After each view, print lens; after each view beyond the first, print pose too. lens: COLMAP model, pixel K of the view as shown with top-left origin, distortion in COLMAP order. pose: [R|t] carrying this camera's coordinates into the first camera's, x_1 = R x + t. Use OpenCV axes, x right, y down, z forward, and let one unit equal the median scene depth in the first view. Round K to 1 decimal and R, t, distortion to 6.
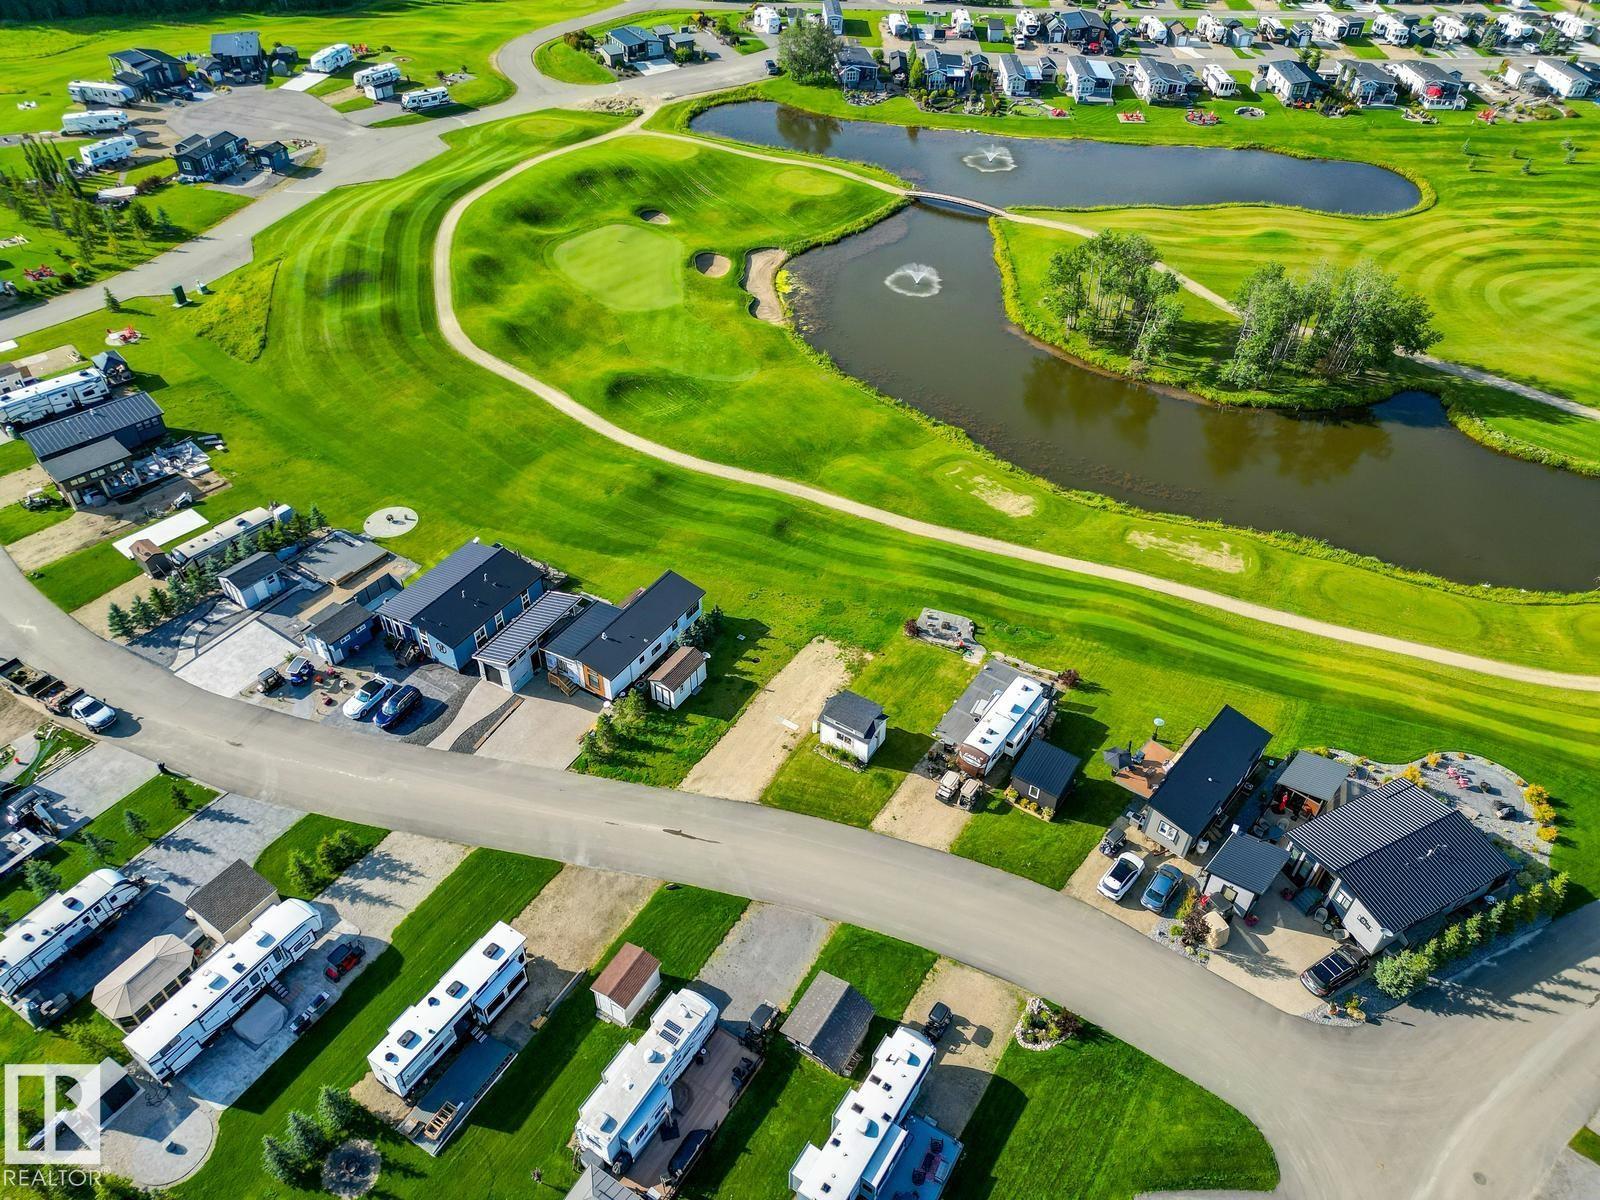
lens RADIAL K [[1145.6, 0, 798.0], [0, 1145.6, 596.8], [0, 0, 1]] dist [0.086627, -0.082358]
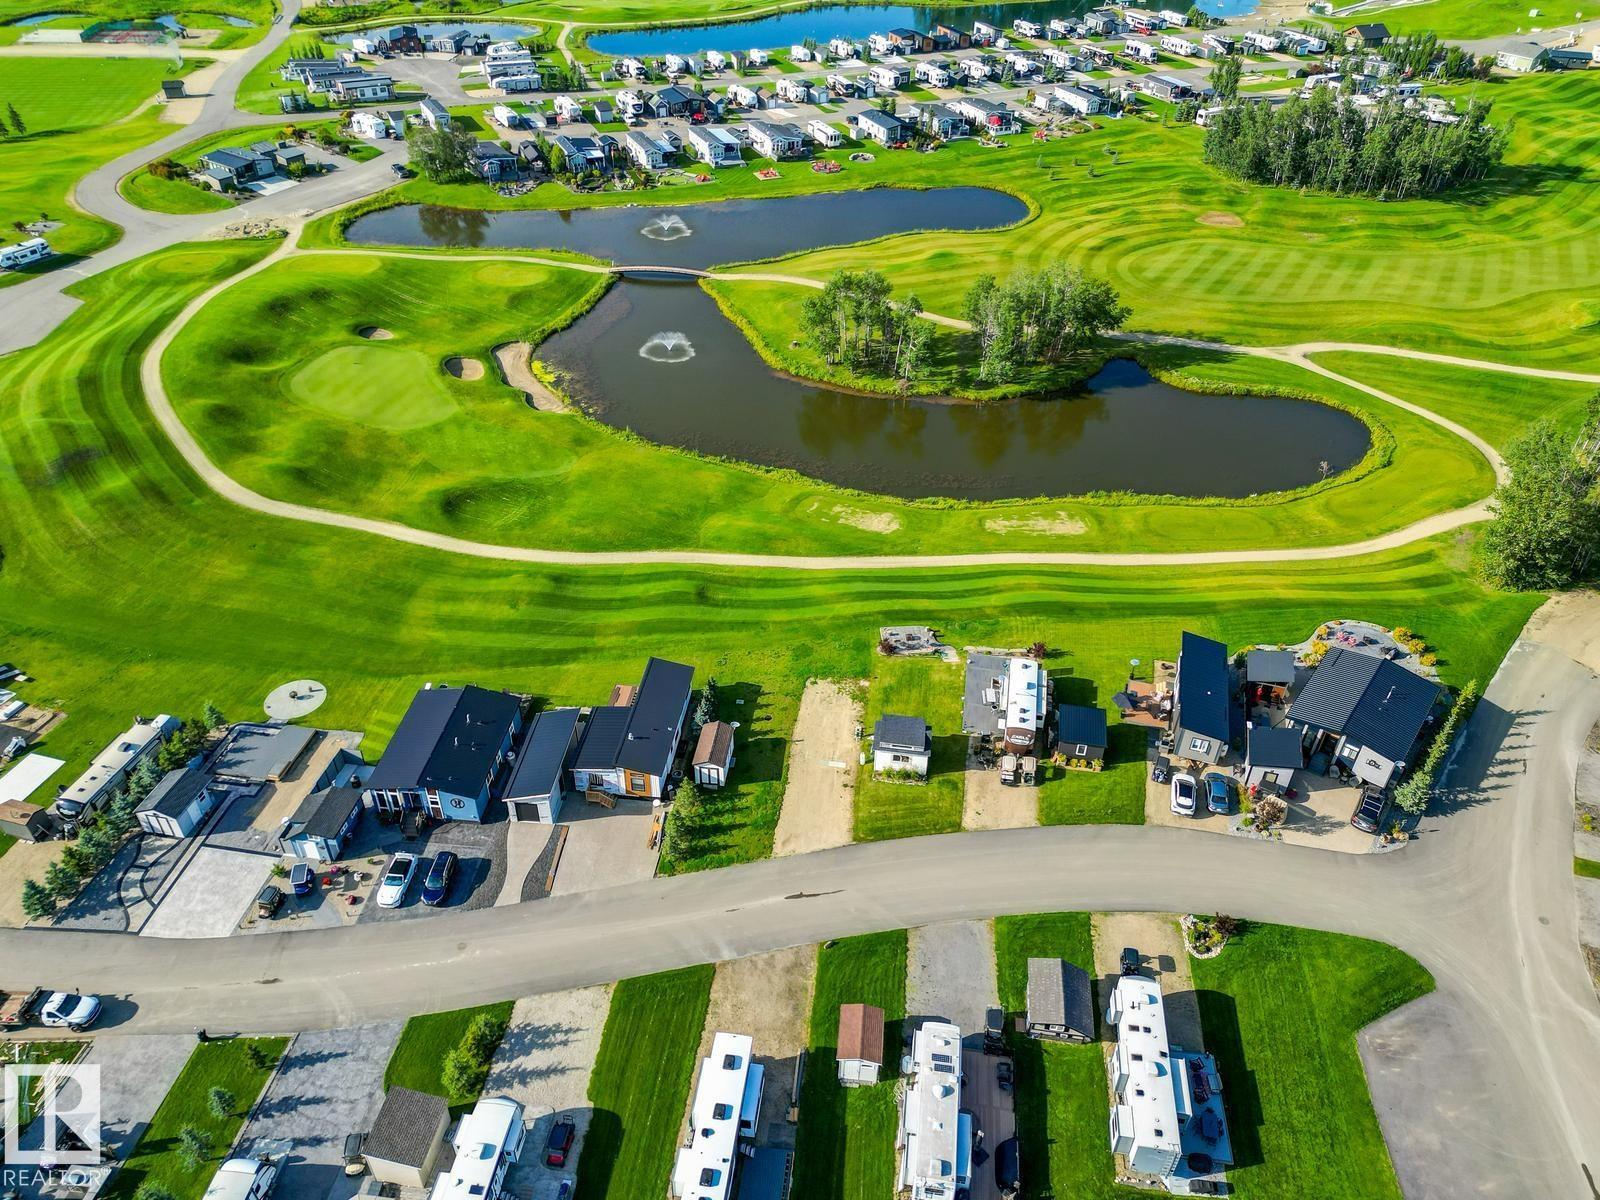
lens RADIAL K [[1145.6, 0, 798.0], [0, 1145.6, 596.8], [0, 0, 1]] dist [0.086627, -0.082358]
pose [[0.906373, -0.253643, 0.337865, -0.286310], [0.272713, 0.962050, -0.009362, -0.026933], [-0.322668, 0.100626, 0.941148, 0.025115]]
